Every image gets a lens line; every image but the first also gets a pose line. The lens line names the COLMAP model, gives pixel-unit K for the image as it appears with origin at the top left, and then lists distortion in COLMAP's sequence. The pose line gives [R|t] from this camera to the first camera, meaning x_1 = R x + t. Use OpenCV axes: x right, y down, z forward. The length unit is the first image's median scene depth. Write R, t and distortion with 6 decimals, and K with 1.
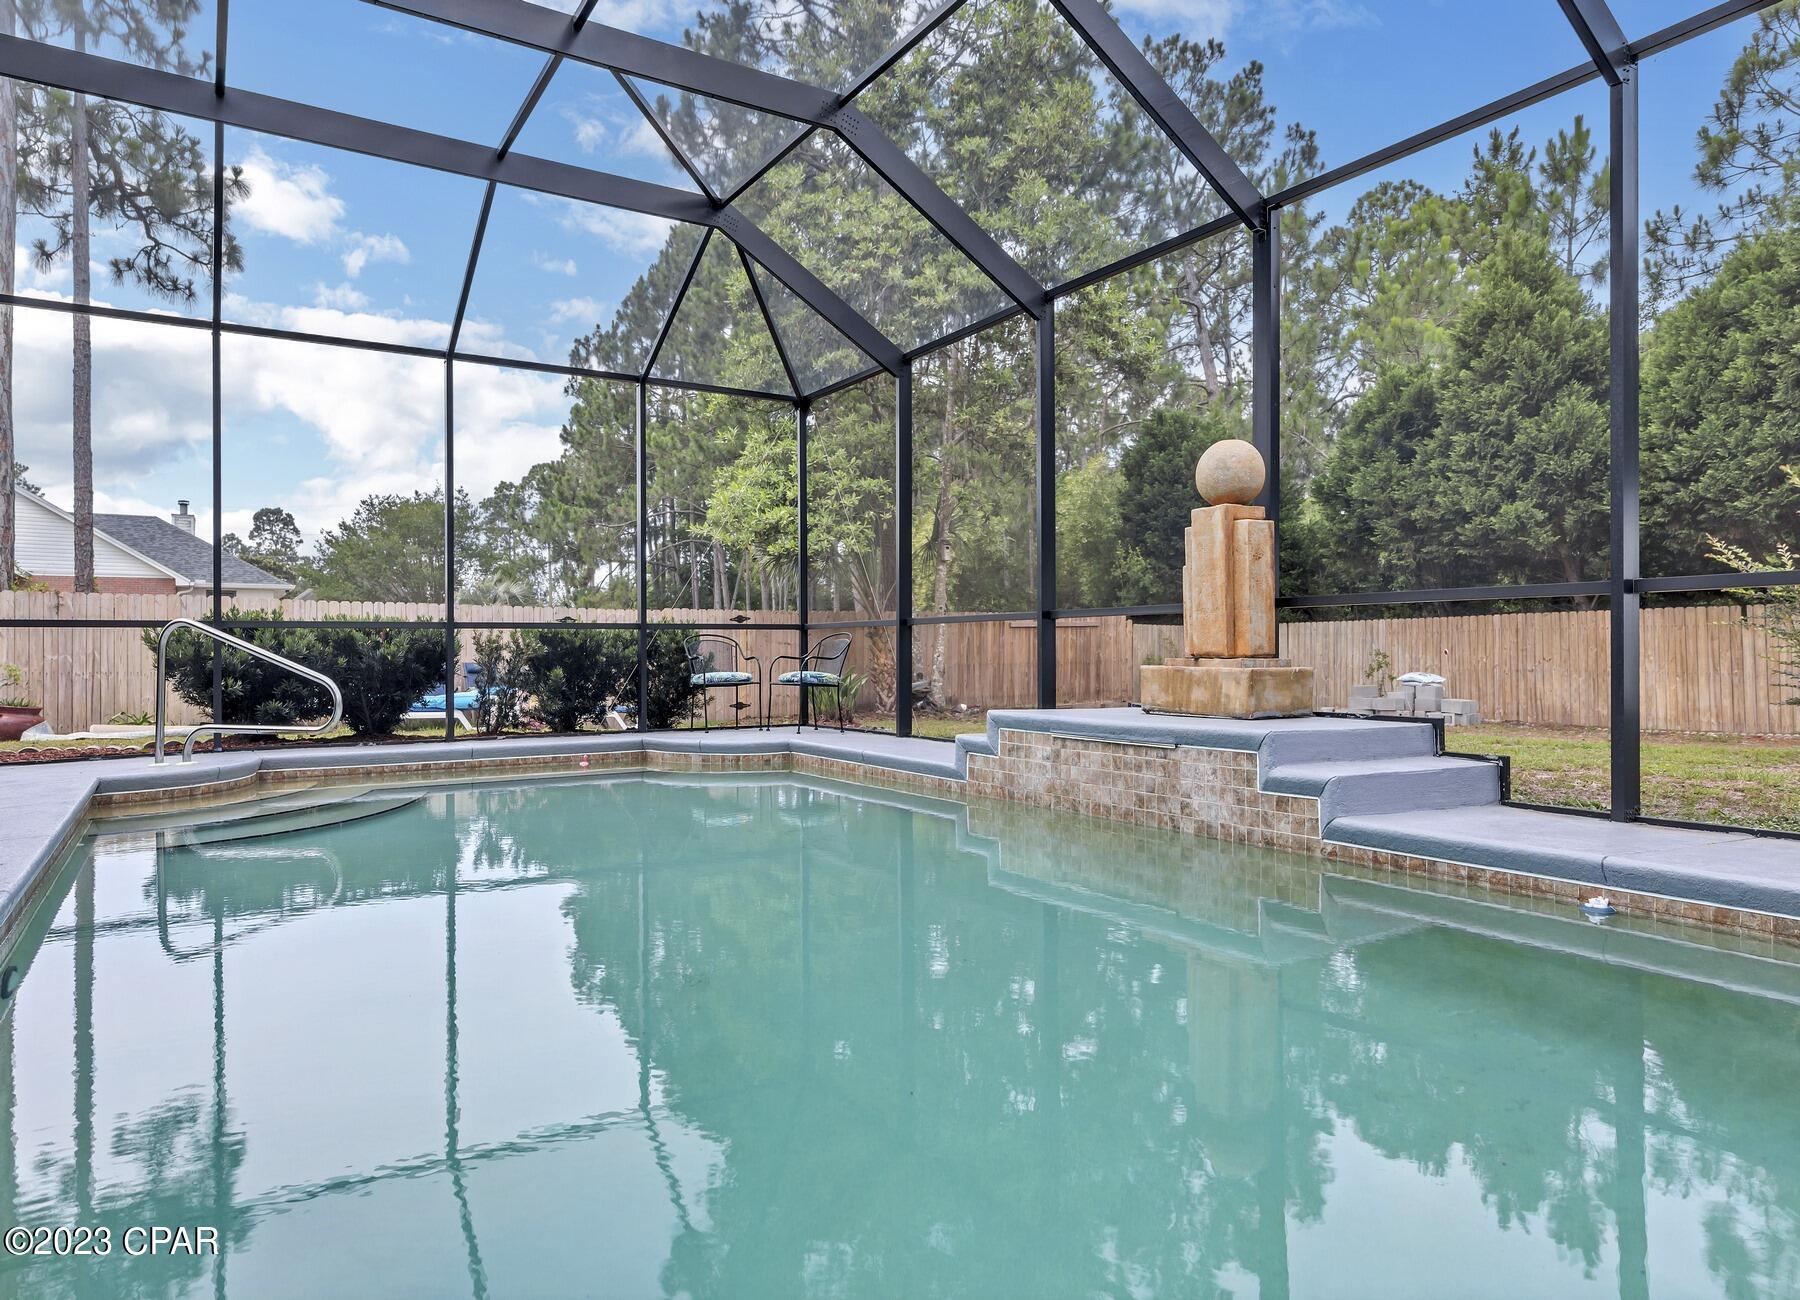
lens RADIAL K [[1113.4, 0, 900.0], [0, 1113.4, 650.0], [0, 0, 1]] dist [-0.001768, 0.005753]
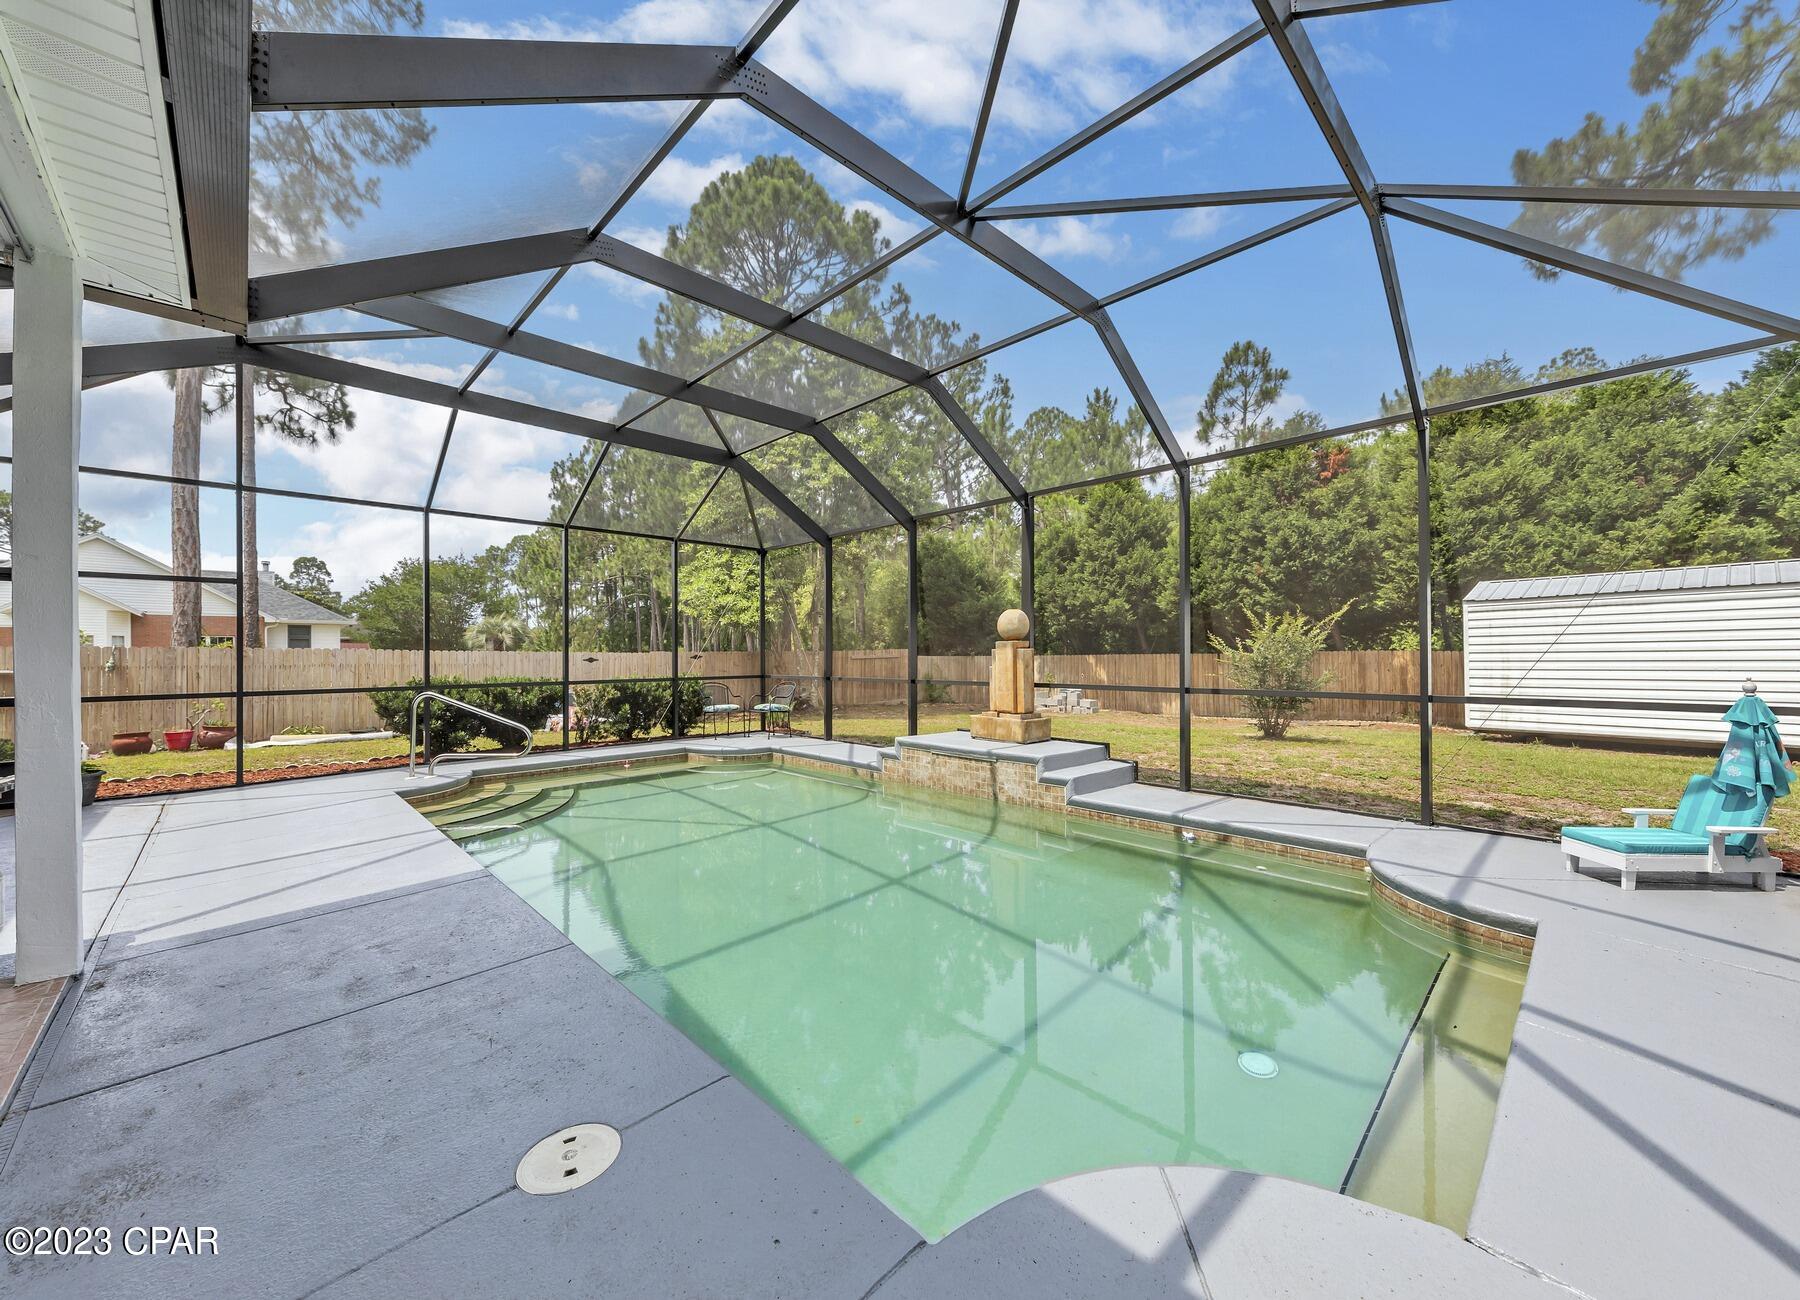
lens RADIAL K [[678.7, 0, 900.0], [0, 678.7, 650.0], [0, 0, 1]] dist [0.001099, 0.000142]
pose [[0.976696, 0.001359, 0.214622, -0.067968], [-0.000722, 0.999995, -0.003048, -0.038812], [-0.214625, 0.002822, 0.976692, -0.074660]]
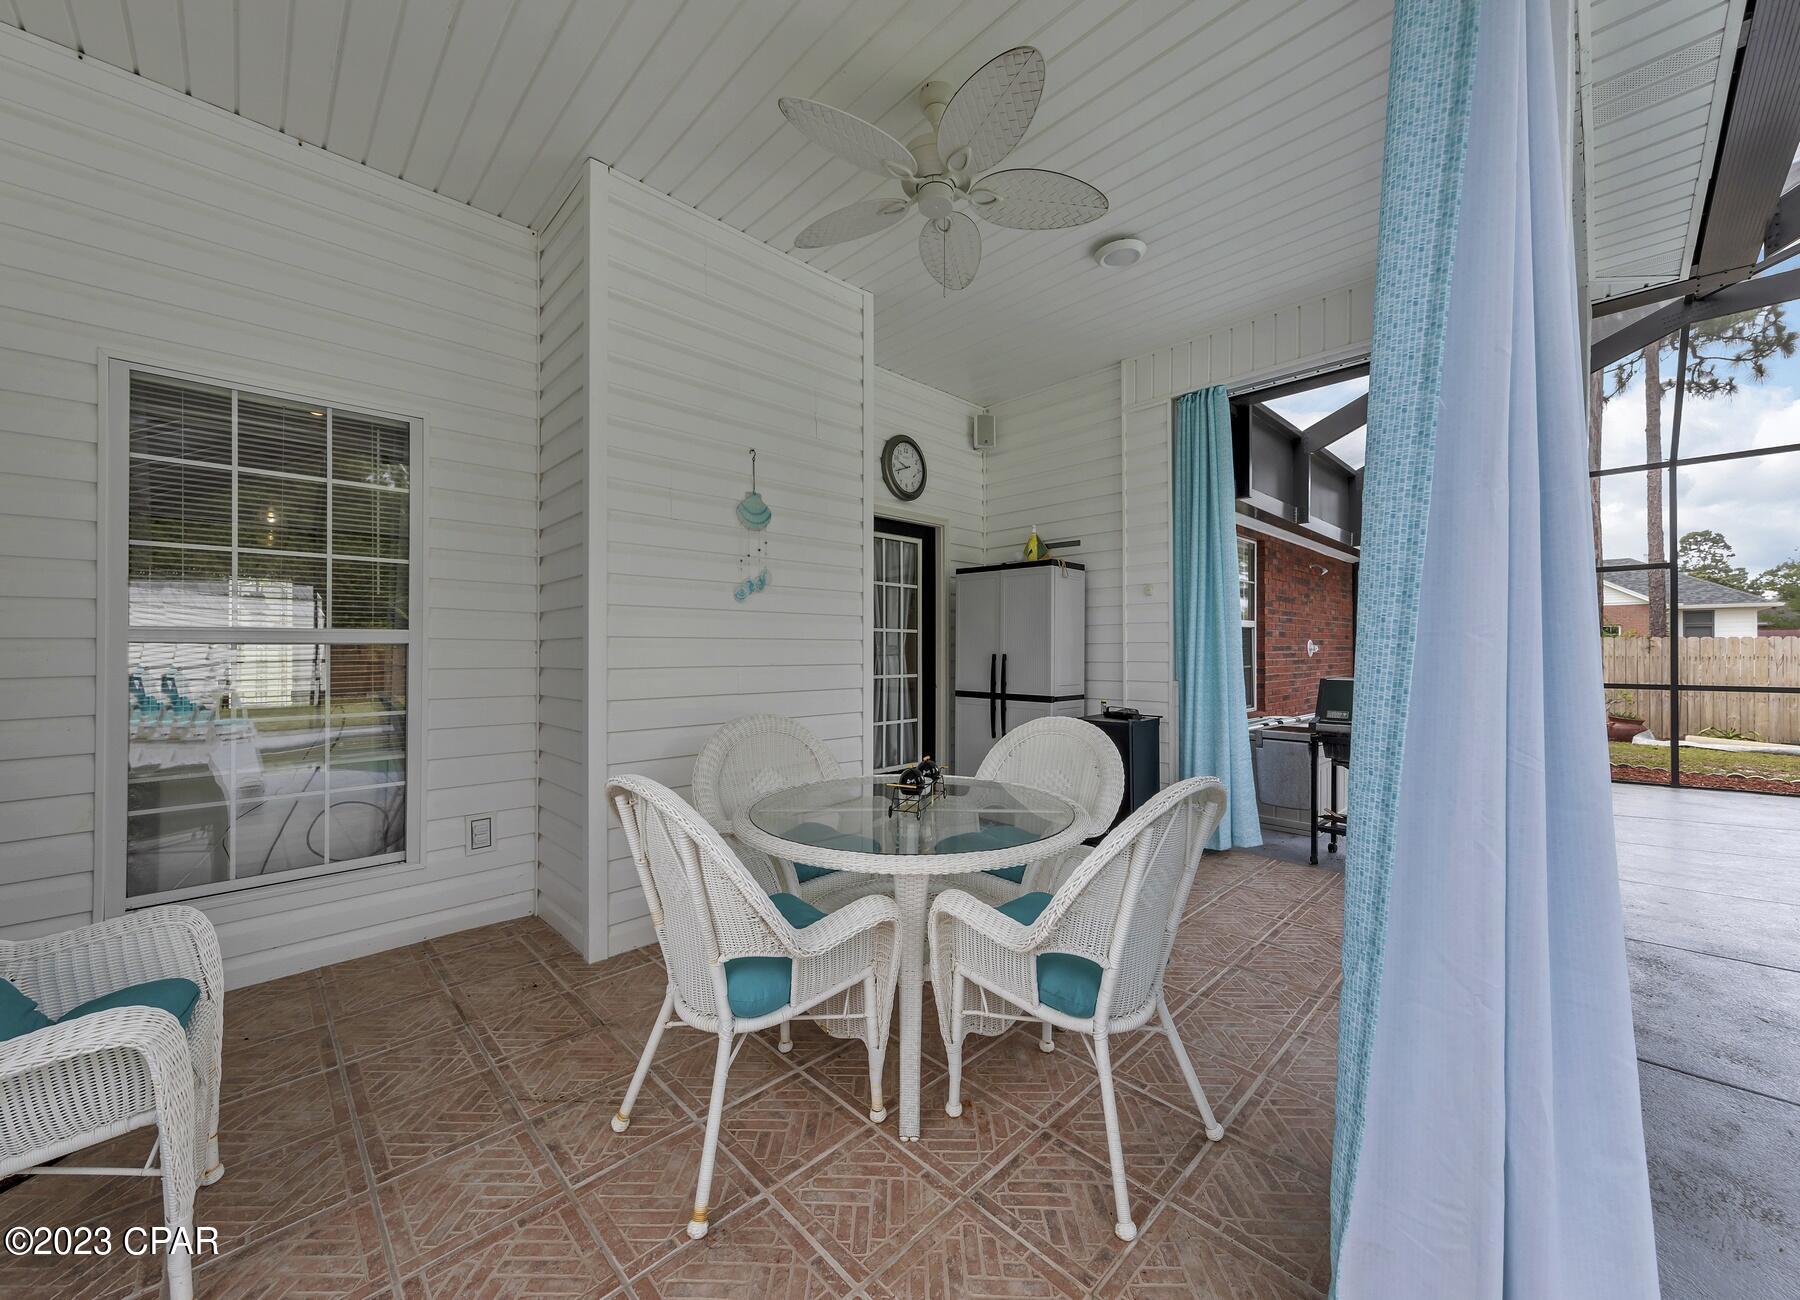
lens RADIAL K [[671.9, 0, 894.5], [0, 671.9, 645.0], [0, 0, 1]] dist [0.000643, 0.000074]
pose [[0.197938, 0.000503, -0.980214, -0.090035], [0.003687, 0.999992, 0.001257, -0.038713], [0.980208, -0.003863, 0.197935, -0.088969]]
